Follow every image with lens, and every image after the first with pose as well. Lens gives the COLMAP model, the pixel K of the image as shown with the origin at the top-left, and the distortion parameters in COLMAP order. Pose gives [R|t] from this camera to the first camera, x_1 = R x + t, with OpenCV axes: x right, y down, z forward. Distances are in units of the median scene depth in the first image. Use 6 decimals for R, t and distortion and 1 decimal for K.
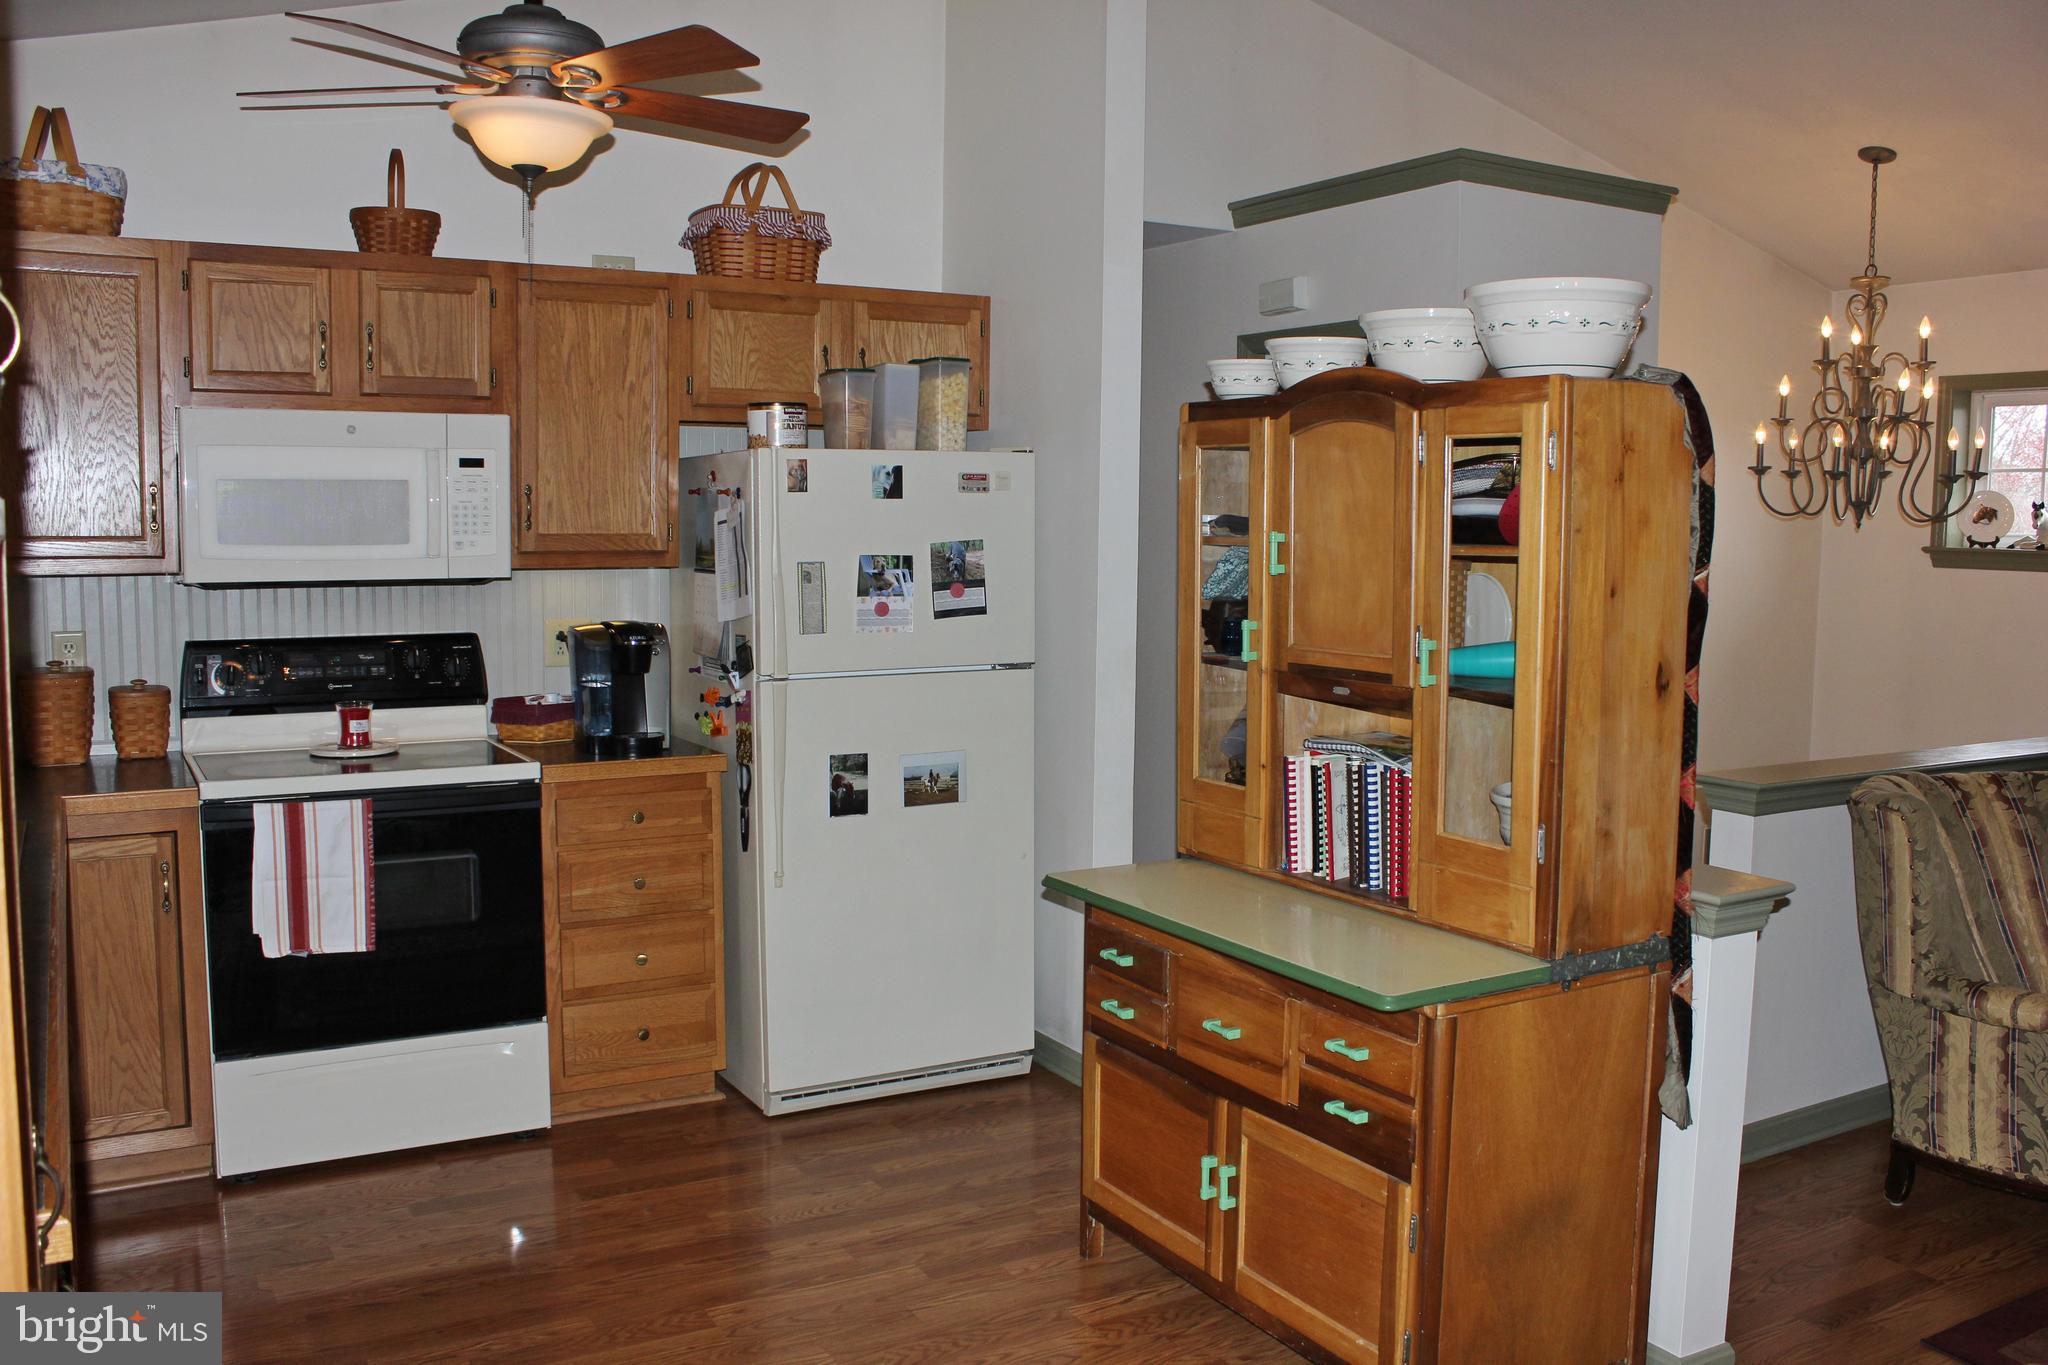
lens RADIAL K [[1724.1, 0, 1048.0], [0, 1724.1, 690.6], [0, 0, 1]] dist [-0.159650, 0.134584]
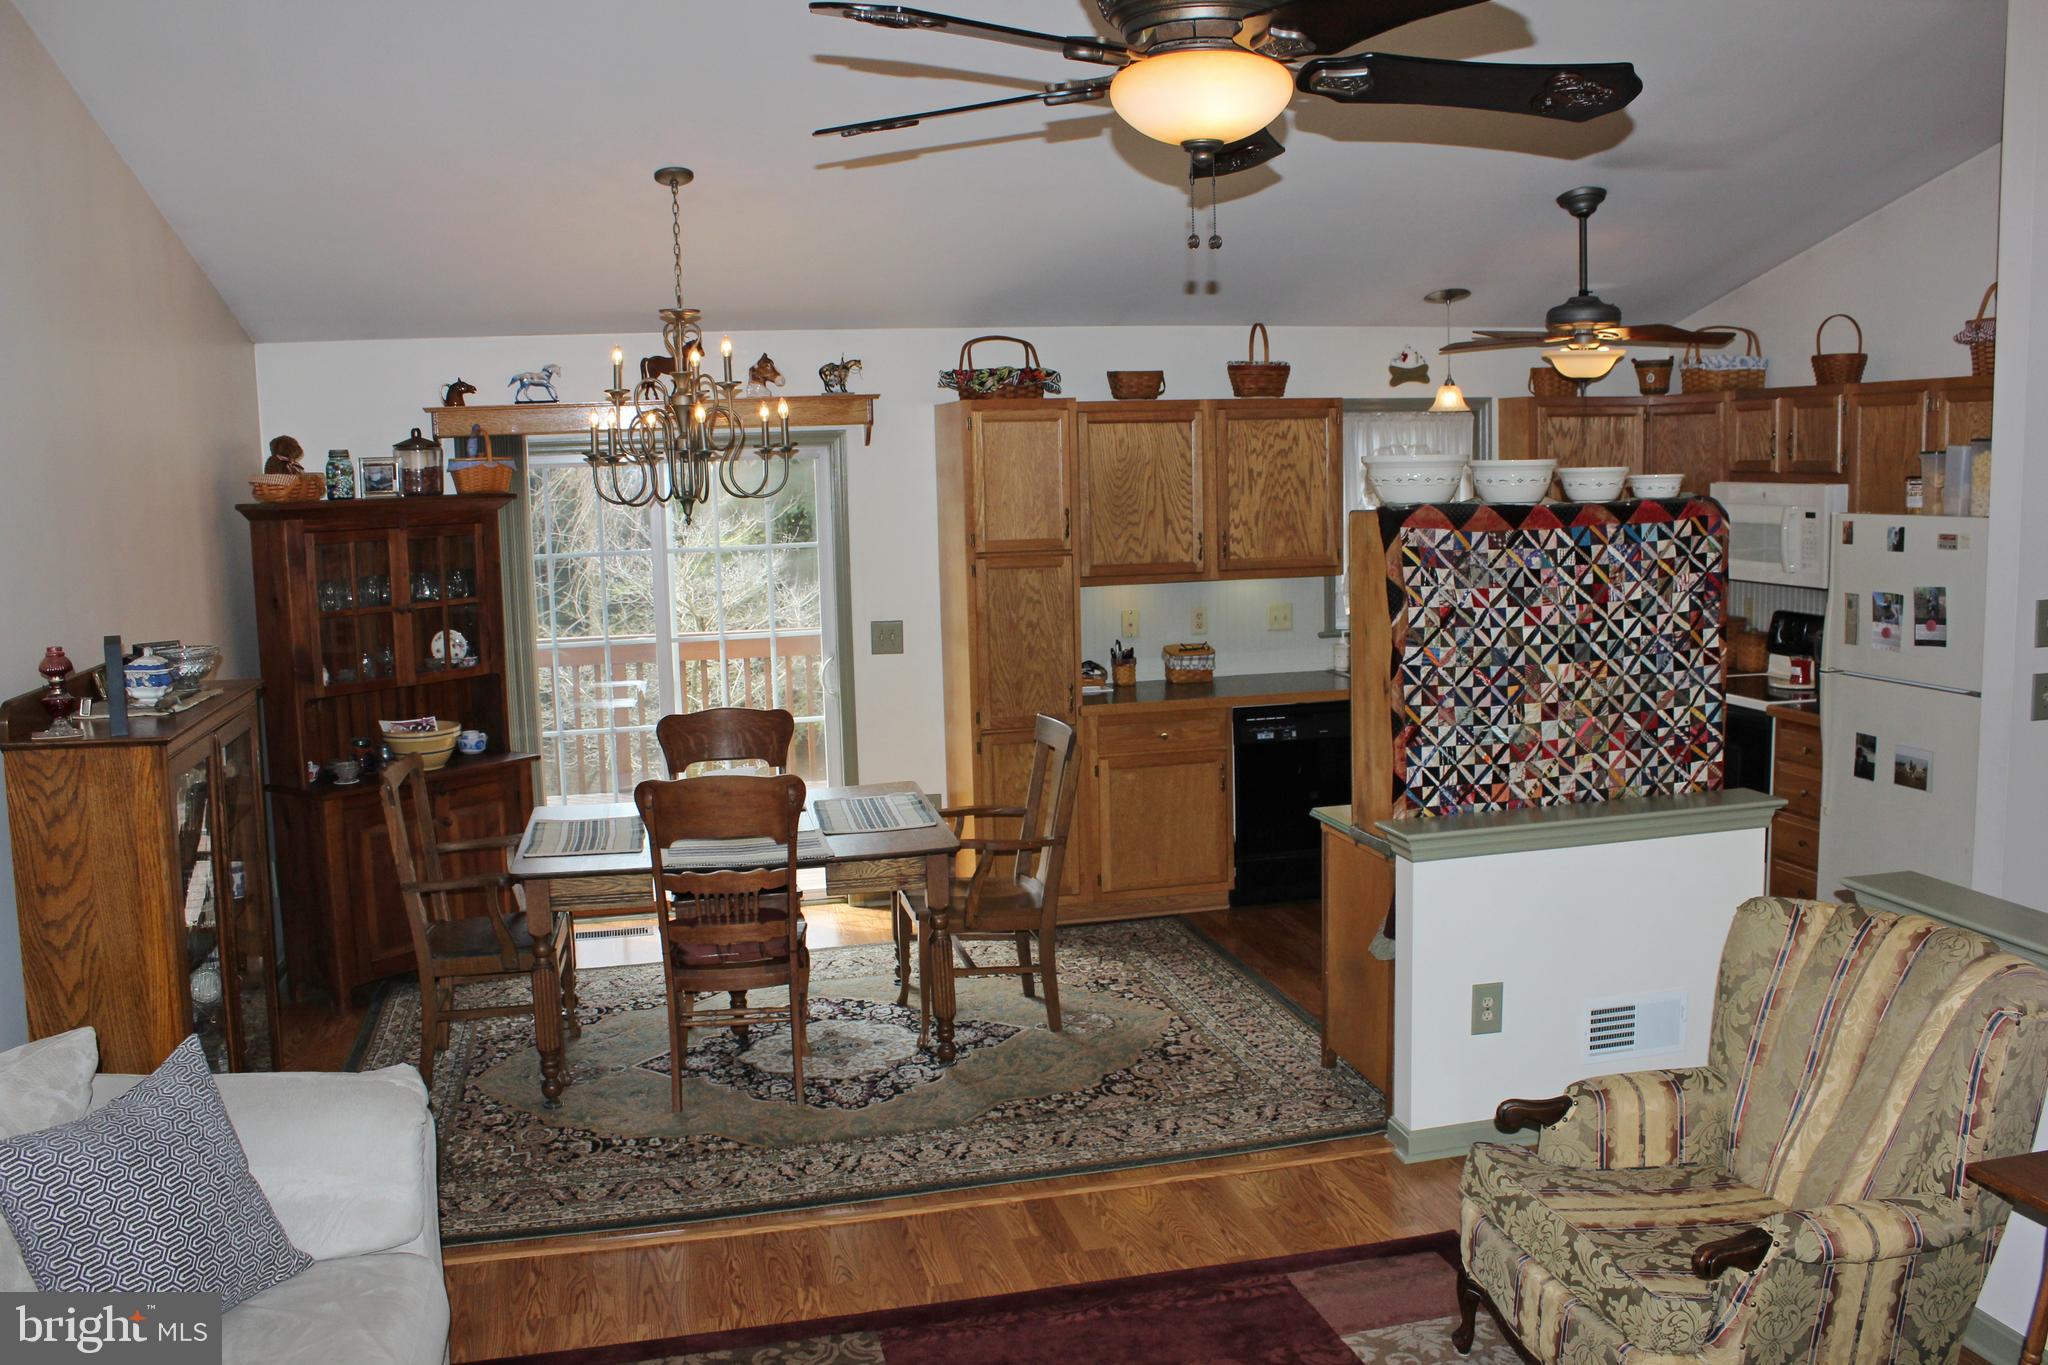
lens RADIAL K [[1724.1, 0, 1048.0], [0, 1724.1, 690.6], [0, 0, 1]] dist [-0.159650, 0.134584]
pose [[-0.280993, 0.126008, -0.951401, 1.448710], [-0.075757, 0.985337, 0.152877, -0.165455], [0.956715, 0.115033, -0.267327, 0.783602]]
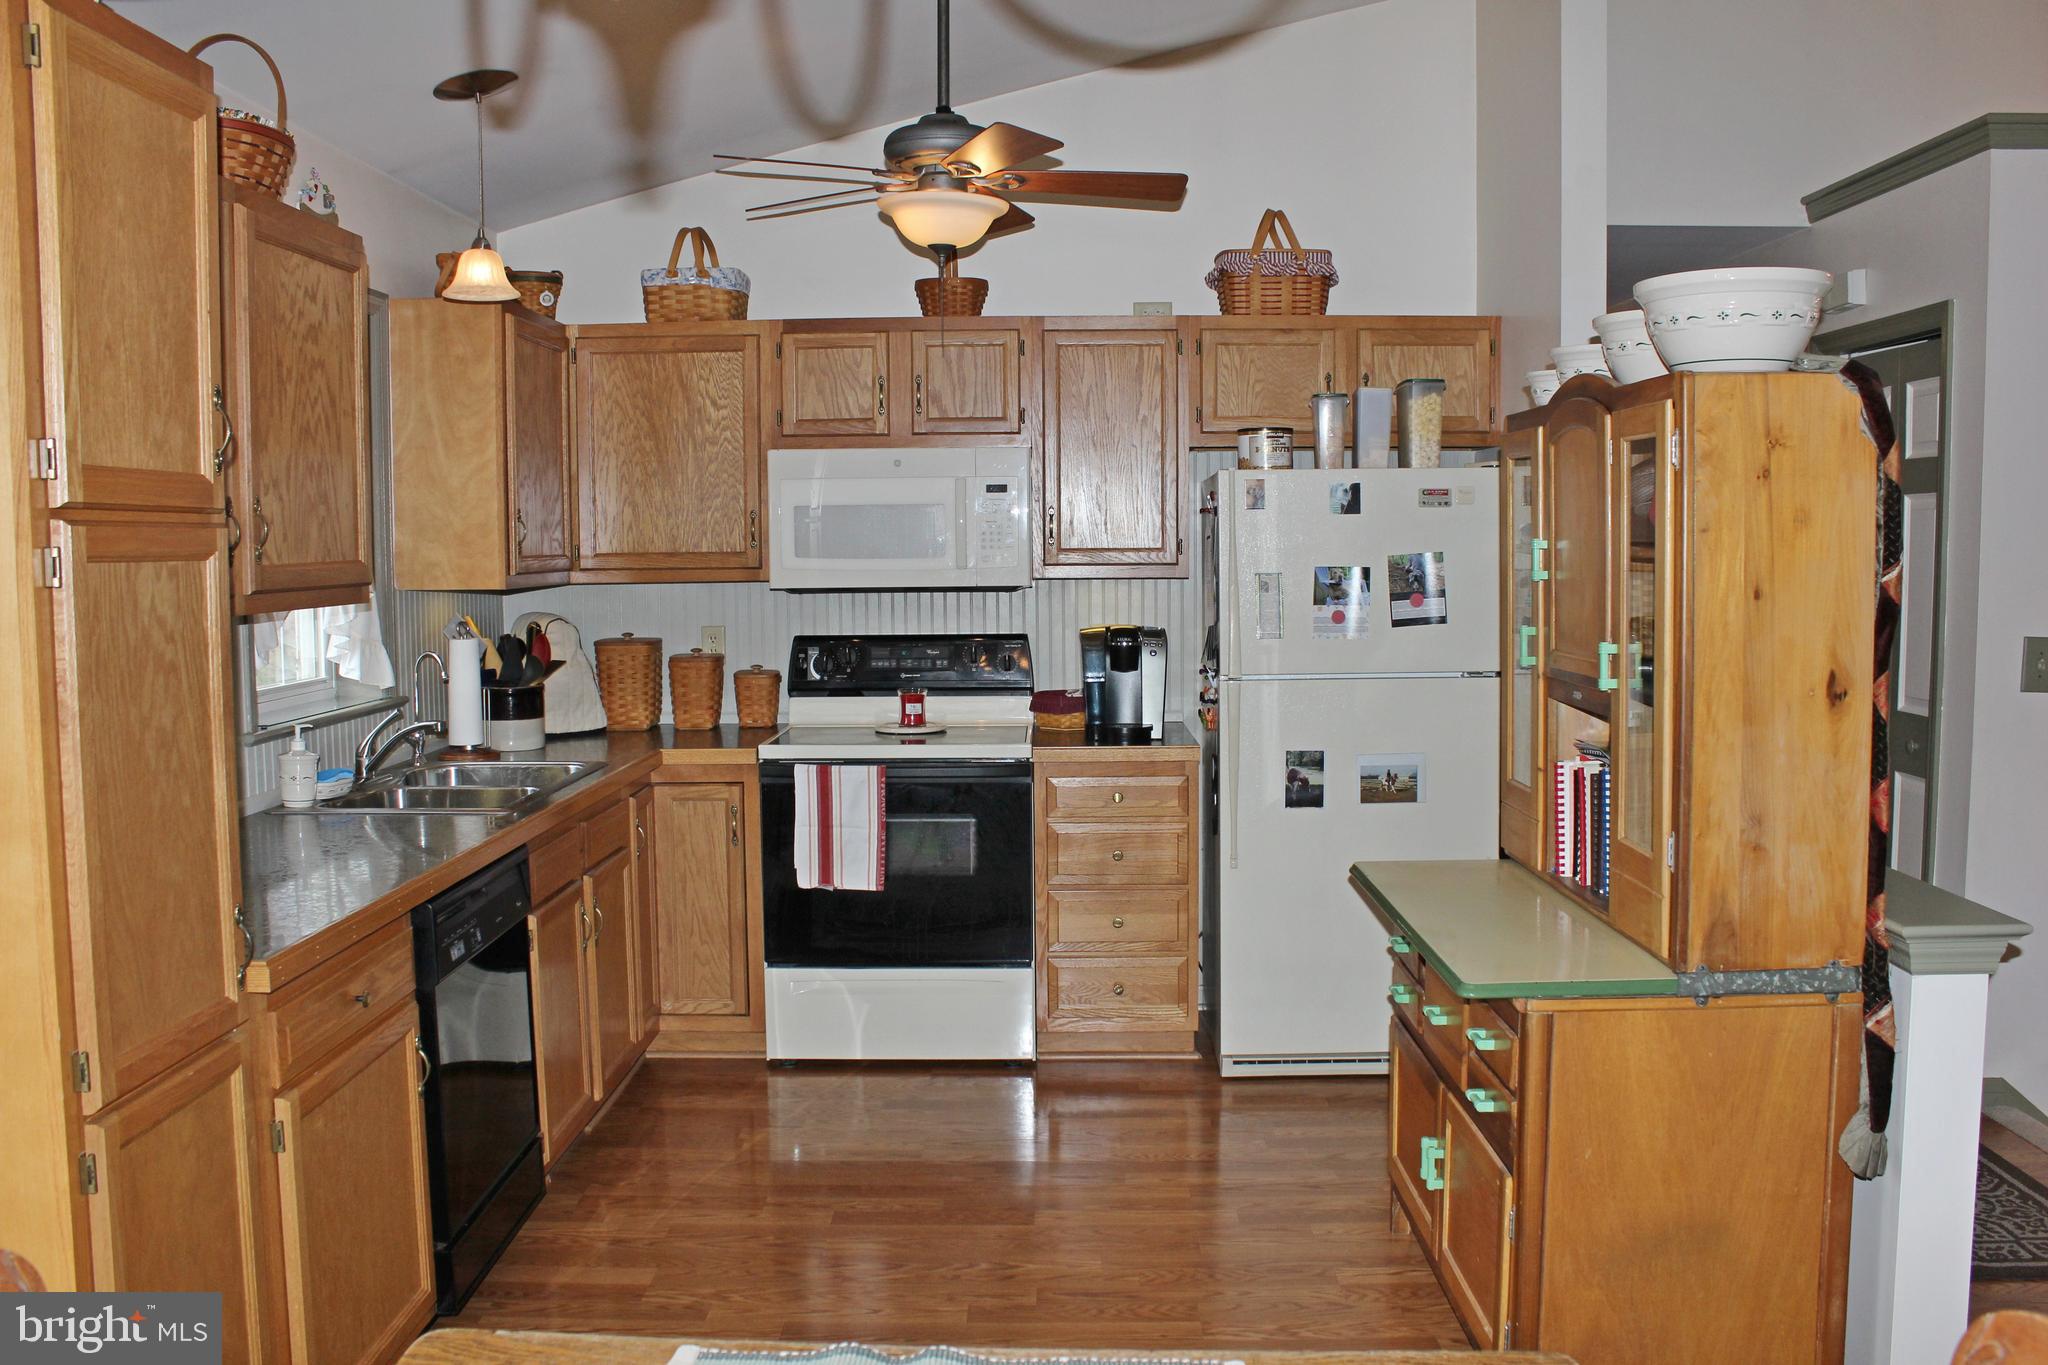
lens RADIAL K [[1724.1, 0, 1048.0], [0, 1724.1, 690.6], [0, 0, 1]] dist [-0.159650, 0.134584]
pose [[0.860187, 0.029579, -0.509121, 0.317014], [-0.036302, 0.999335, -0.003274, 0.009311], [0.508686, 0.021299, 0.860689, -0.012911]]
